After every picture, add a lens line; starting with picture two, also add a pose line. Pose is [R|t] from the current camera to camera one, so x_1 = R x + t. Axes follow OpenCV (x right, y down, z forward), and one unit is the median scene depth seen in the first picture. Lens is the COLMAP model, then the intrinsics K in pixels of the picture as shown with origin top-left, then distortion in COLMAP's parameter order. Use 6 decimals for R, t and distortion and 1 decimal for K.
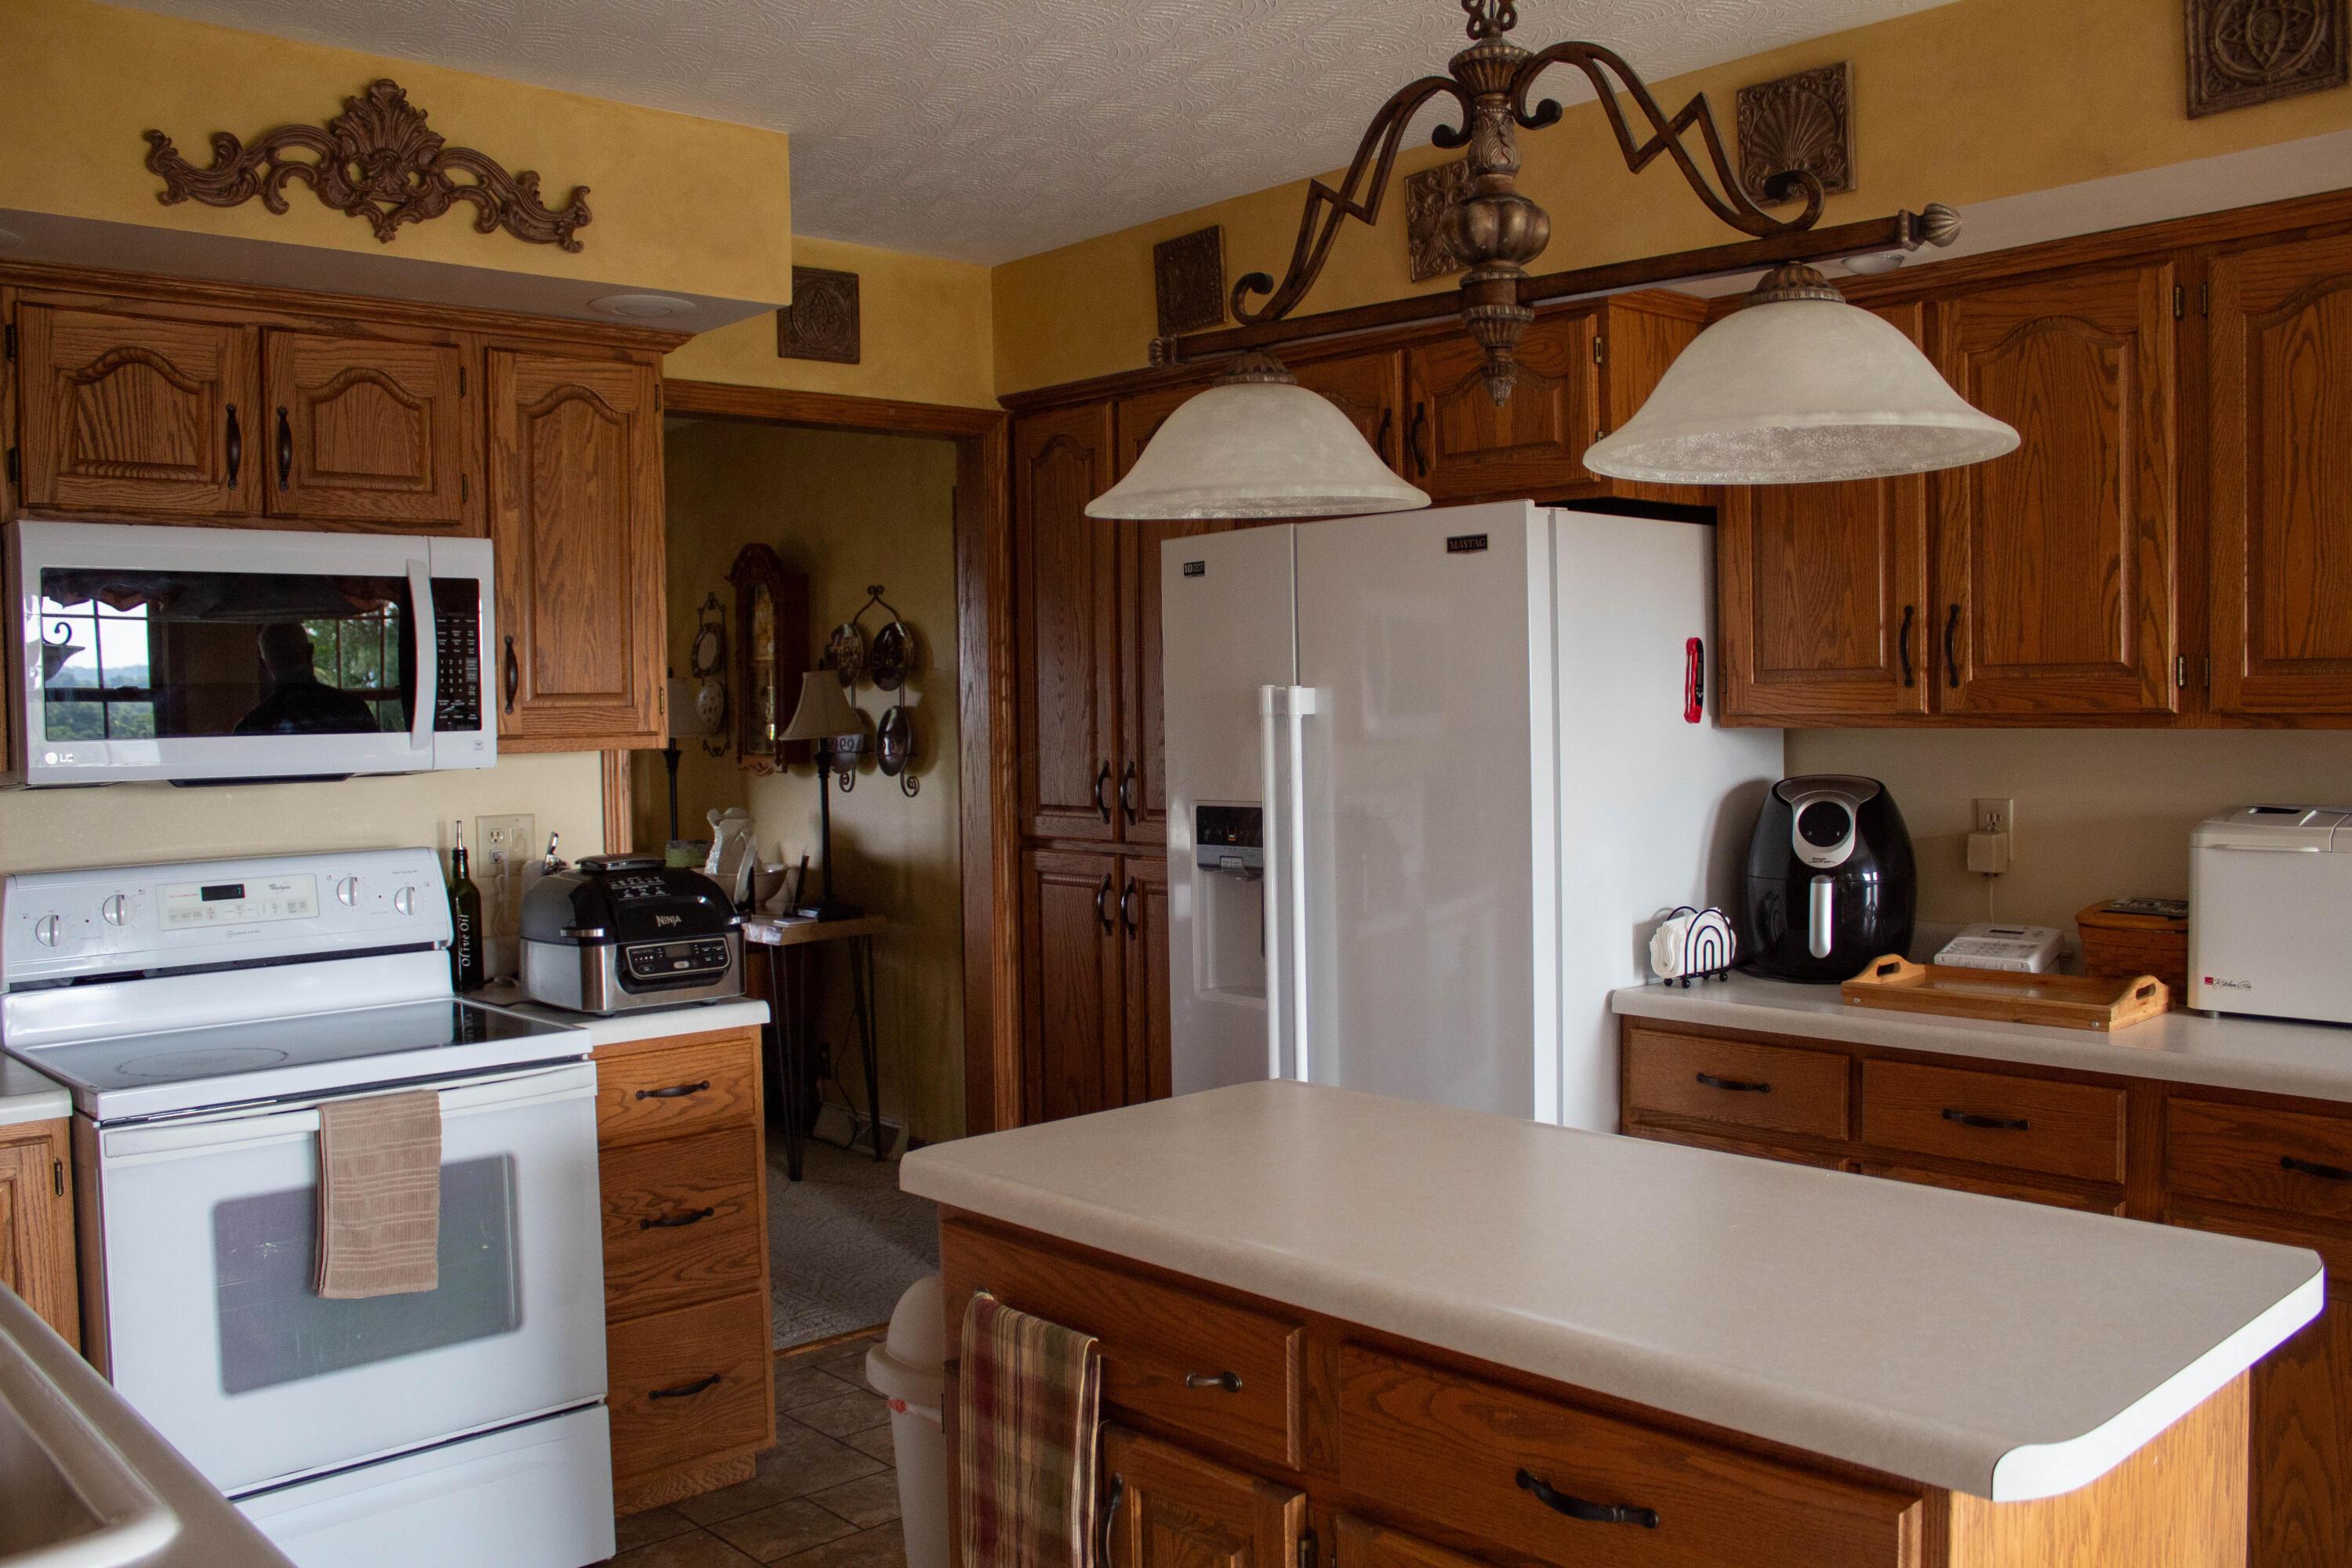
lens RADIAL K [[1951.0, 0, 1176.0], [0, 1951.0, 784.0], [0, 0, 1]] dist [-0.169532, 0.141053]
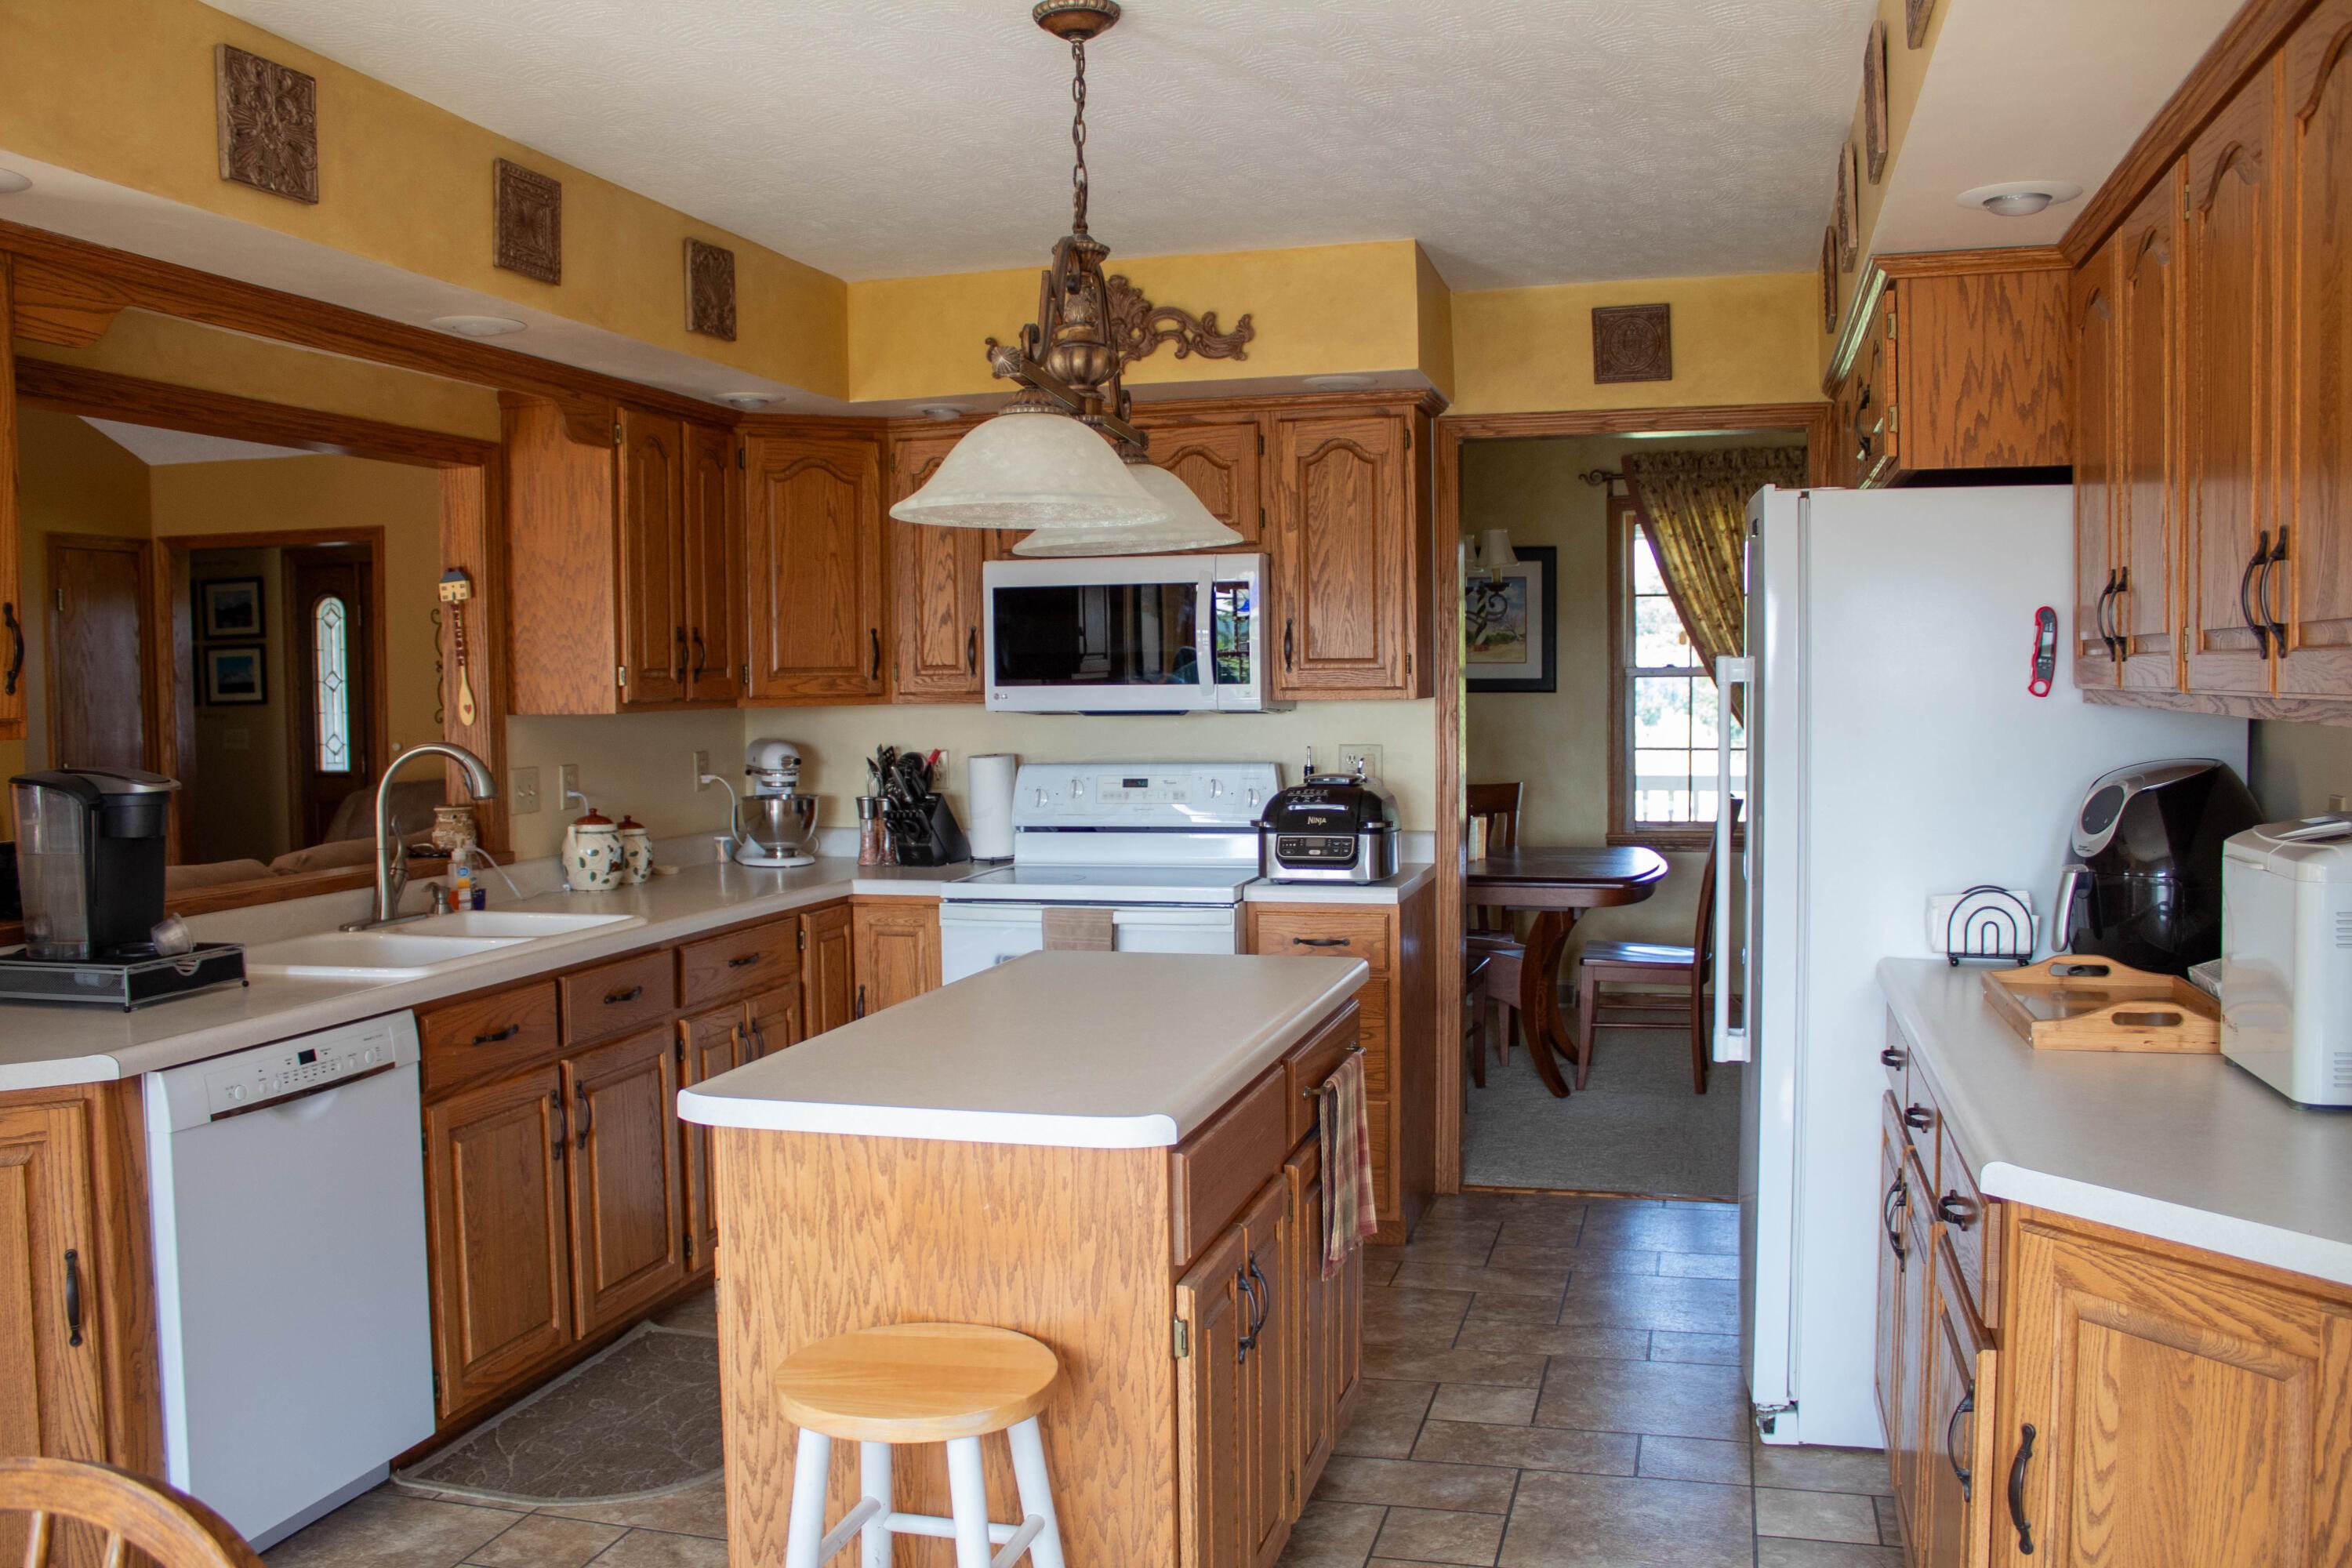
lens RADIAL K [[1951.0, 0, 1176.0], [0, 1951.0, 784.0], [0, 0, 1]] dist [-0.169532, 0.141053]
pose [[0.523441, 0.056725, -0.850172, 0.877031], [-0.031963, 0.998386, 0.046935, -0.019388], [0.851463, 0.002606, 0.524409, 0.158055]]
